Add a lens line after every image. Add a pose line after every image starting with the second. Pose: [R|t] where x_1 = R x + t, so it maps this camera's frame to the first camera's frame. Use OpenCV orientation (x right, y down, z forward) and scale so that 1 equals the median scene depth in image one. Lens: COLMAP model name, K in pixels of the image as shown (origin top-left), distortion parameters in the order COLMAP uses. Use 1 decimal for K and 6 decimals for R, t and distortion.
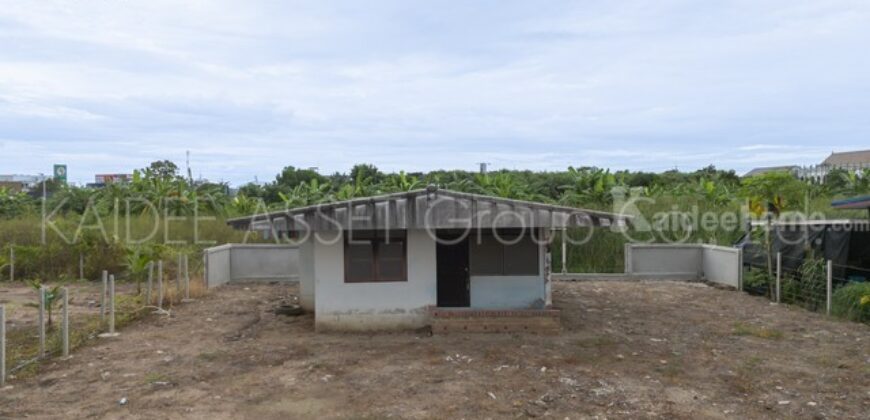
lens RADIAL K [[630.8, 0, 435.0], [0, 630.8, 210.0], [0, 0, 1]] dist [0.082449, -0.087873]
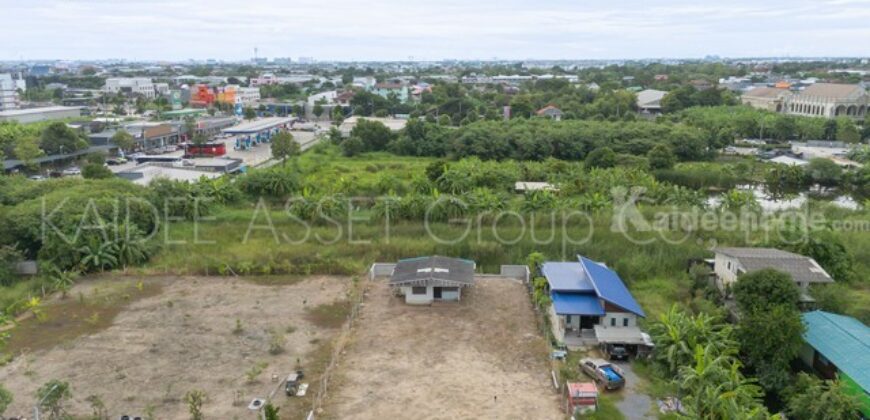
lens RADIAL K [[630.8, 0, 435.0], [0, 630.8, 210.0], [0, 0, 1]] dist [0.082449, -0.087873]
pose [[0.997116, 0.031670, -0.068970, 0.295333], [-0.016557, 0.977657, 0.209552, -1.365572], [0.074066, -0.207805, 0.975362, -3.127661]]
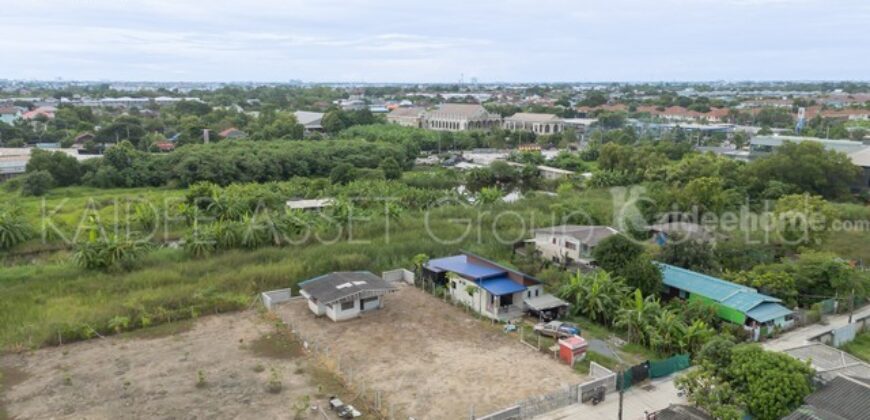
lens RADIAL K [[630.8, 0, 435.0], [0, 630.8, 210.0], [0, 0, 1]] dist [0.082449, -0.087873]
pose [[0.865291, -0.079262, 0.494963, -1.698512], [-0.006479, 0.985568, 0.169154, -1.323424], [-0.501228, -0.149574, 0.852290, -2.996826]]
